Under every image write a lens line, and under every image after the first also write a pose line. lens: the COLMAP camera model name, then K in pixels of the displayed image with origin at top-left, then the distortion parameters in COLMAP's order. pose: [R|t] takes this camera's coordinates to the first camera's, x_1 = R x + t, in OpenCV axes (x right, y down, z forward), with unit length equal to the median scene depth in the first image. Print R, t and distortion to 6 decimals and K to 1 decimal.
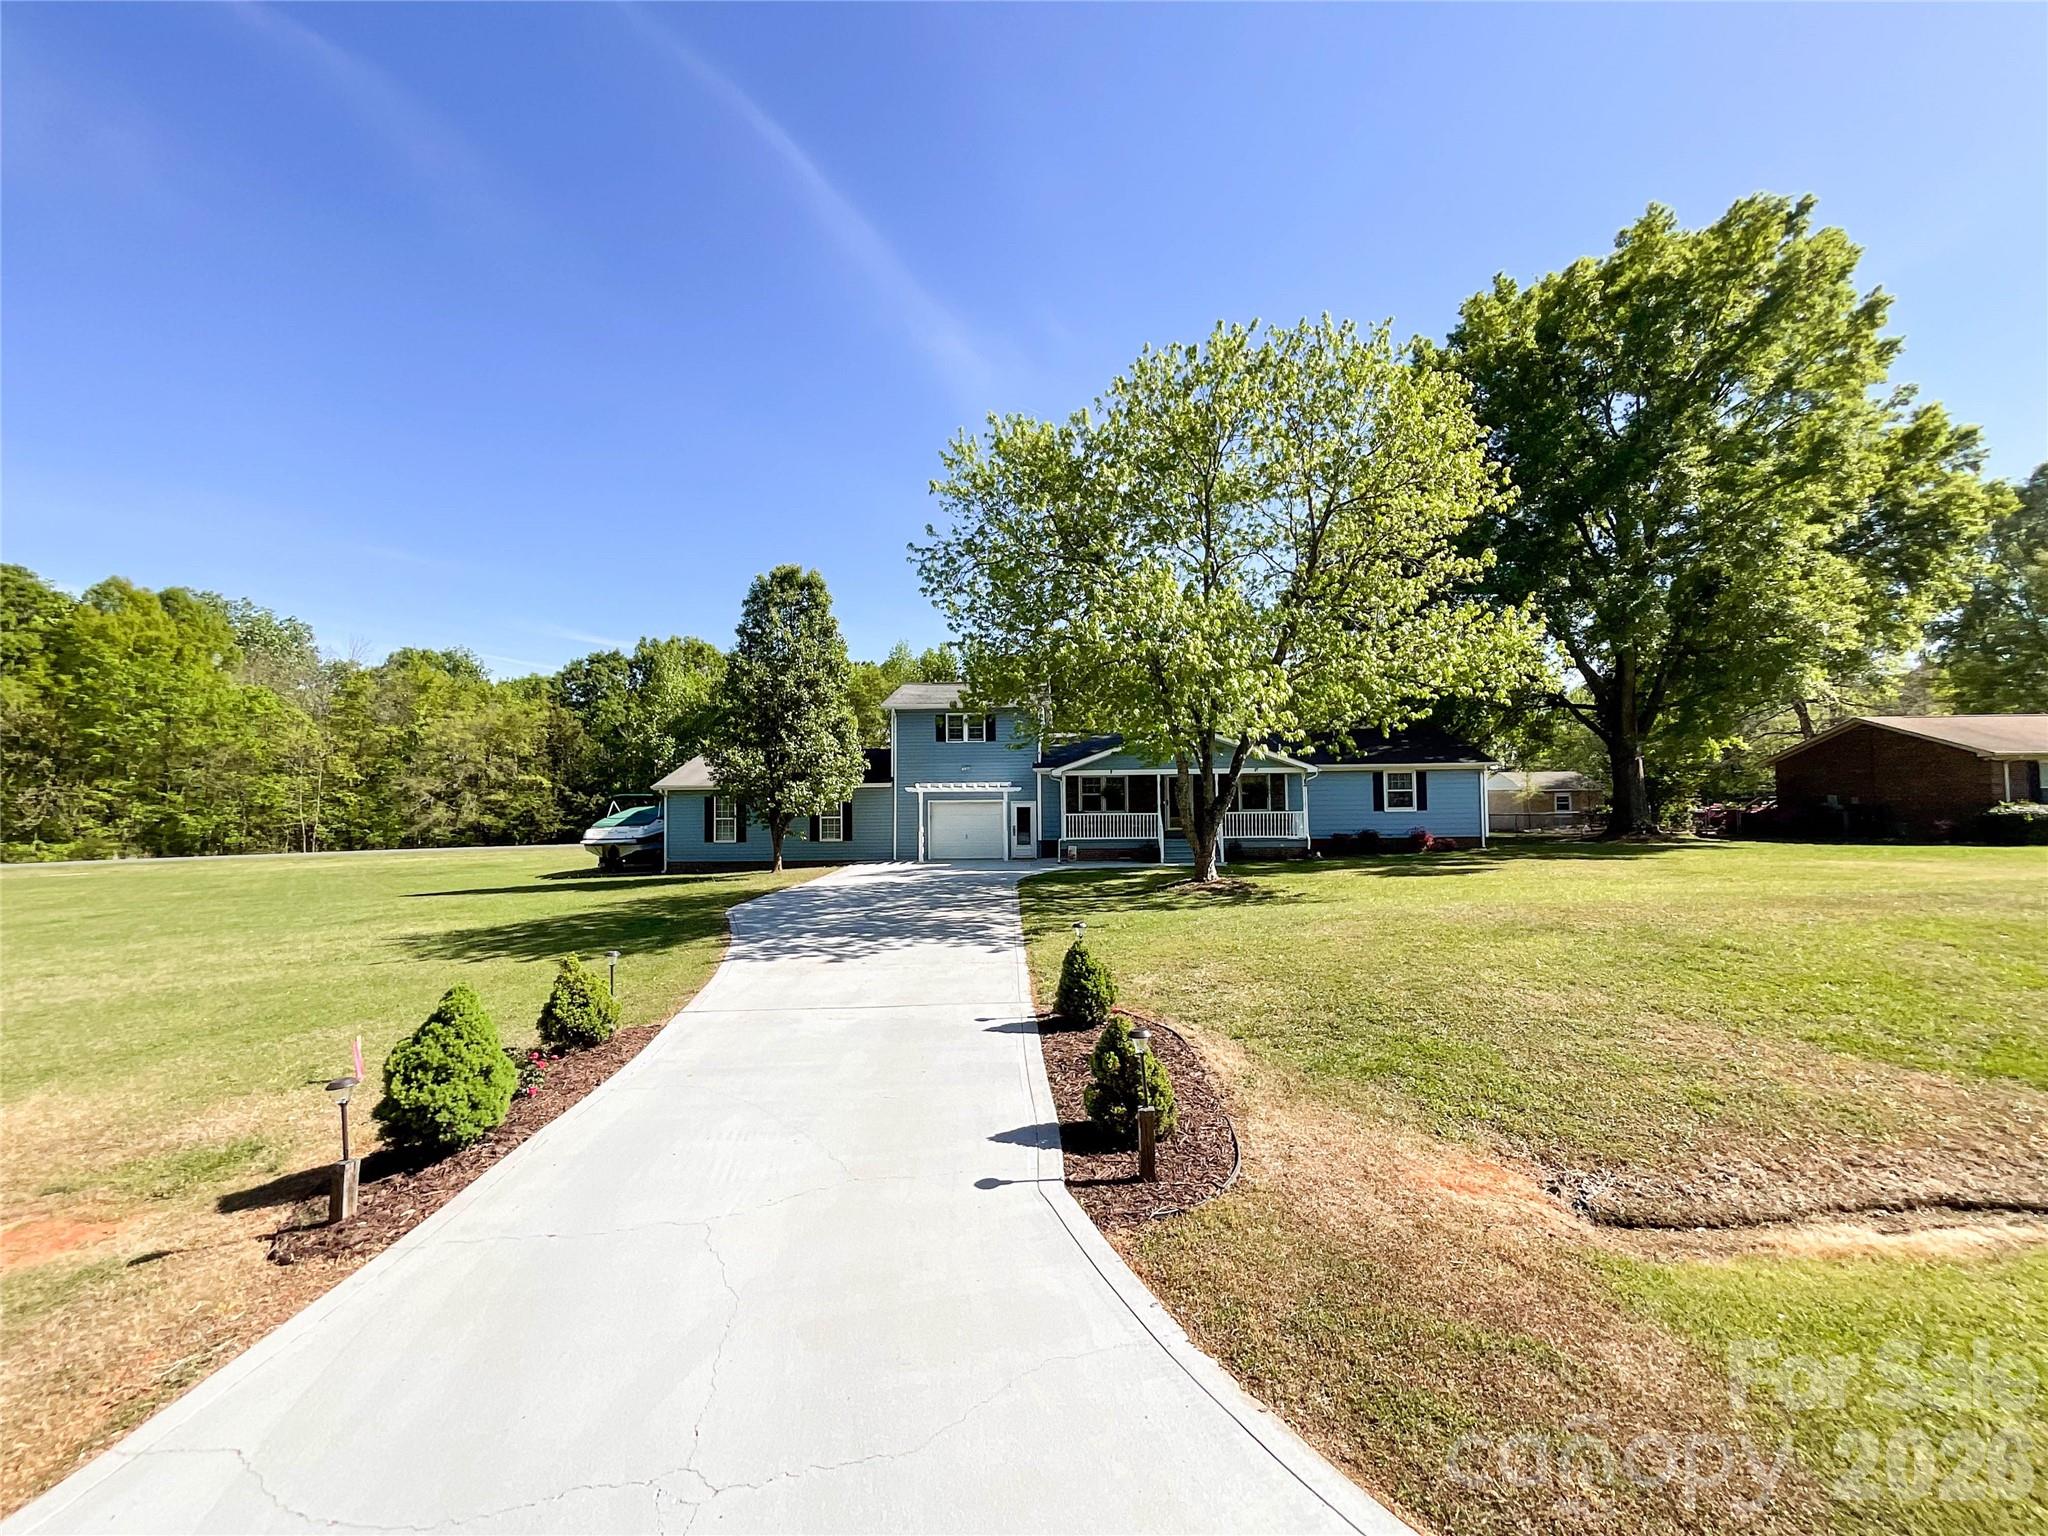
lens RADIAL K [[836.5, 0, 1024.0], [0, 836.5, 768.0], [0, 0, 1]] dist [-0.028905, 0.018206]
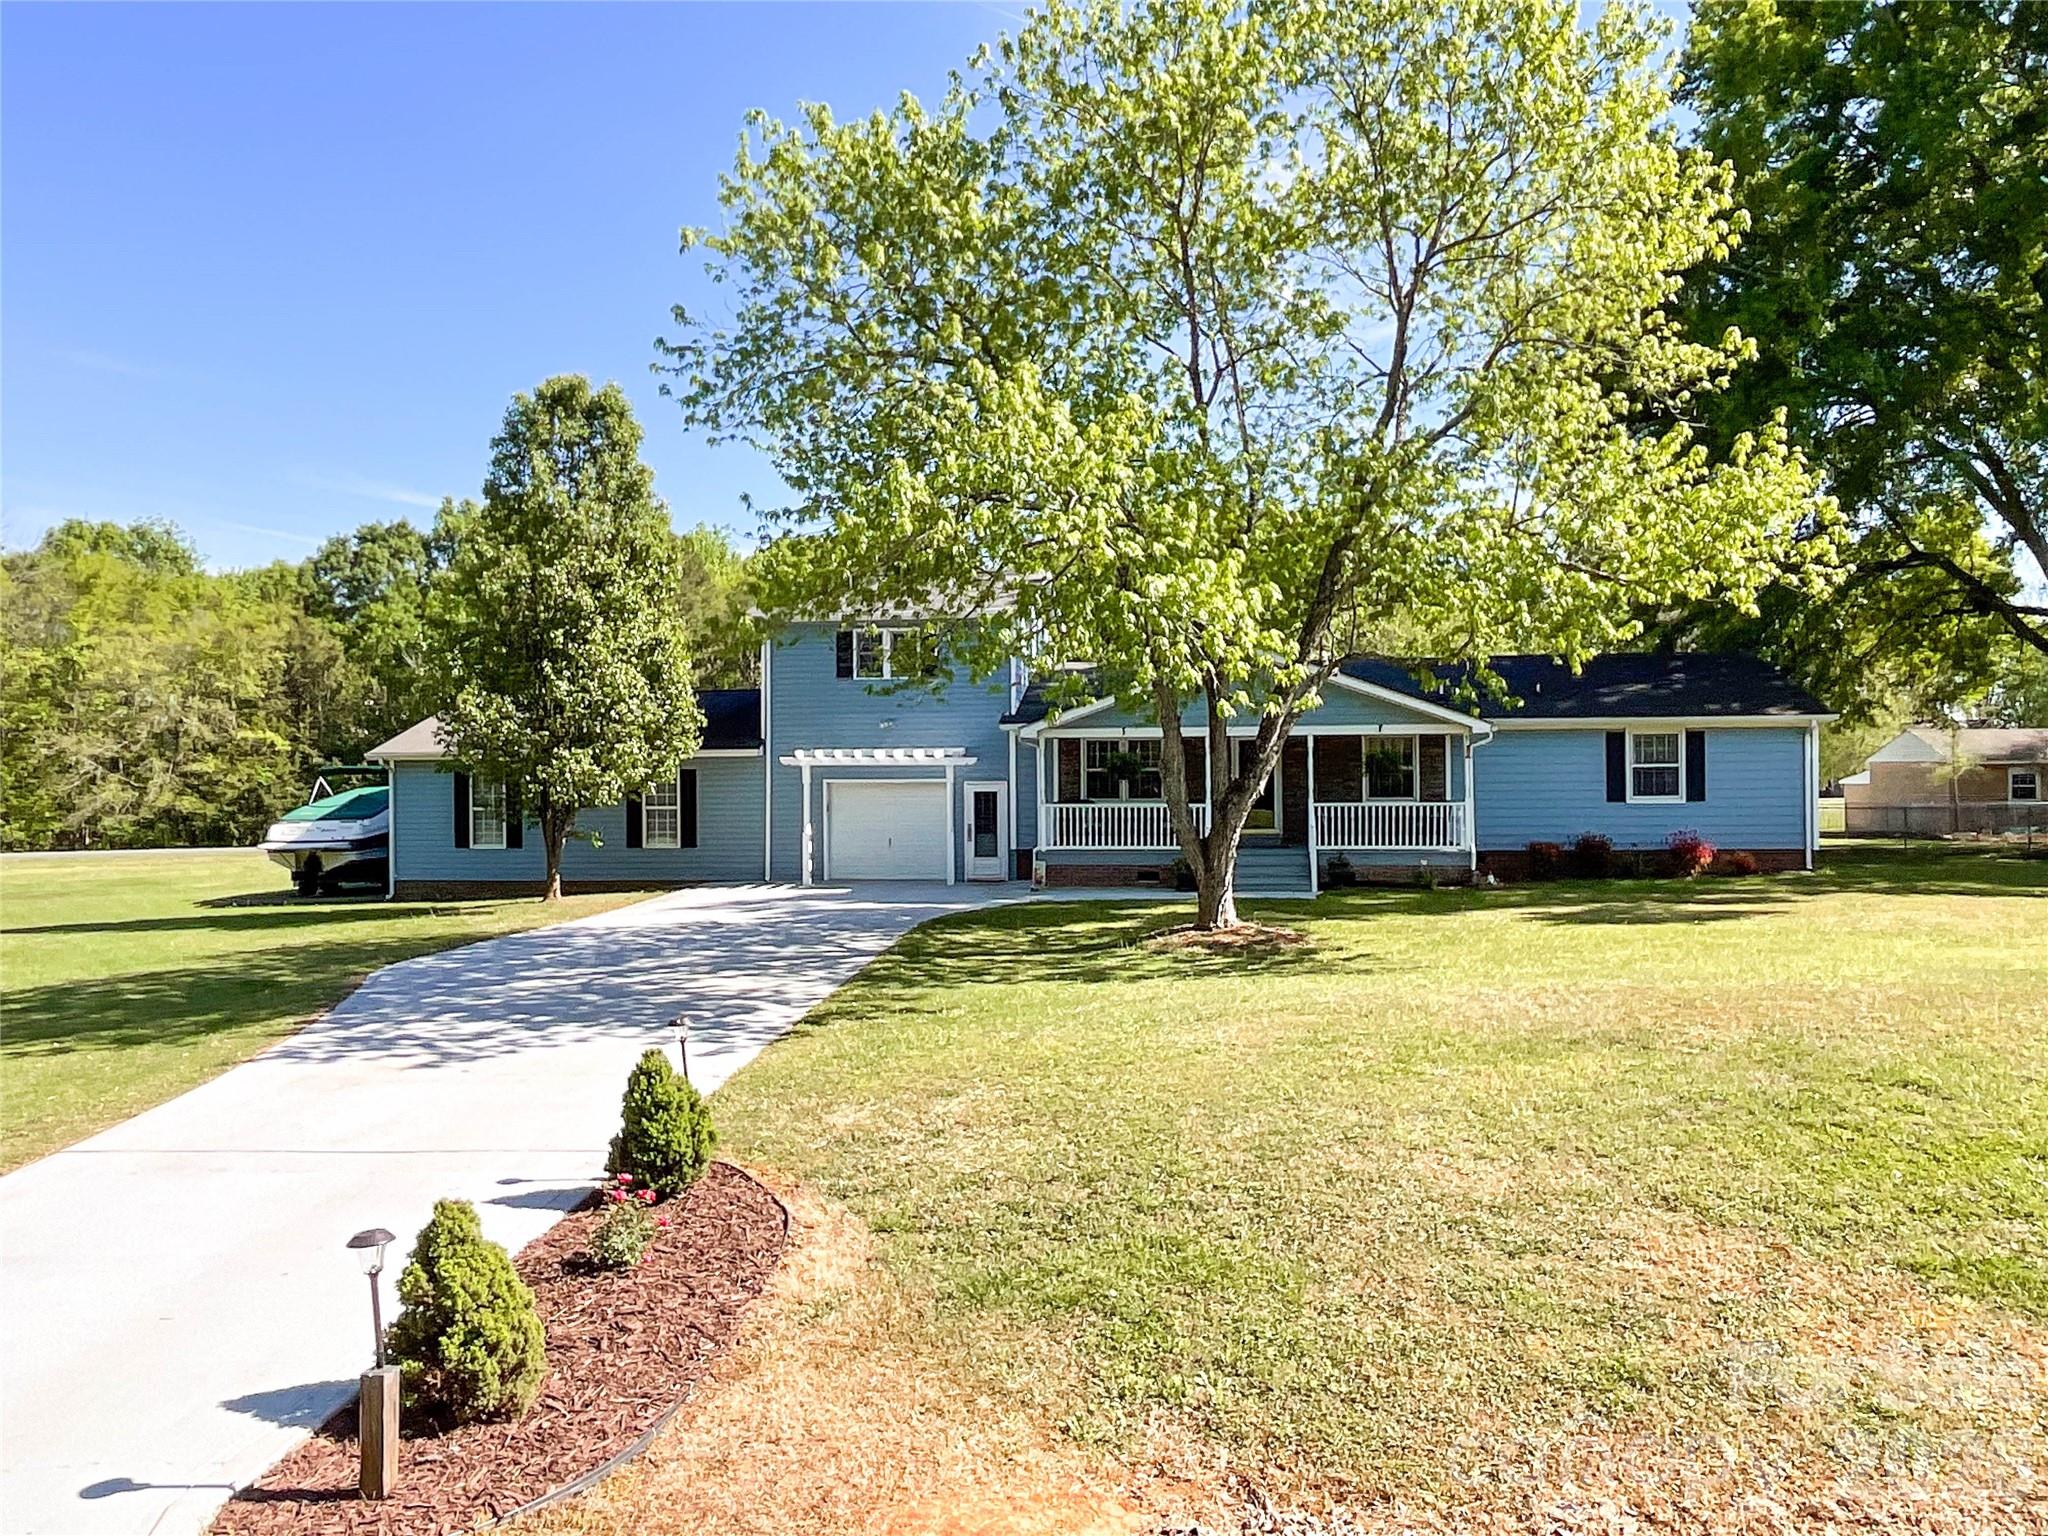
lens RADIAL K [[1440.3, 0, 1024.0], [0, 1440.3, 768.0], [0, 0, 1]] dist [-0.020573, 0.001899]
pose [[0.996912, 0.003732, -0.078440, 0.105995], [-0.000884, 0.999340, 0.036303, -0.005777], [0.078524, -0.036121, 0.996258, 0.013331]]
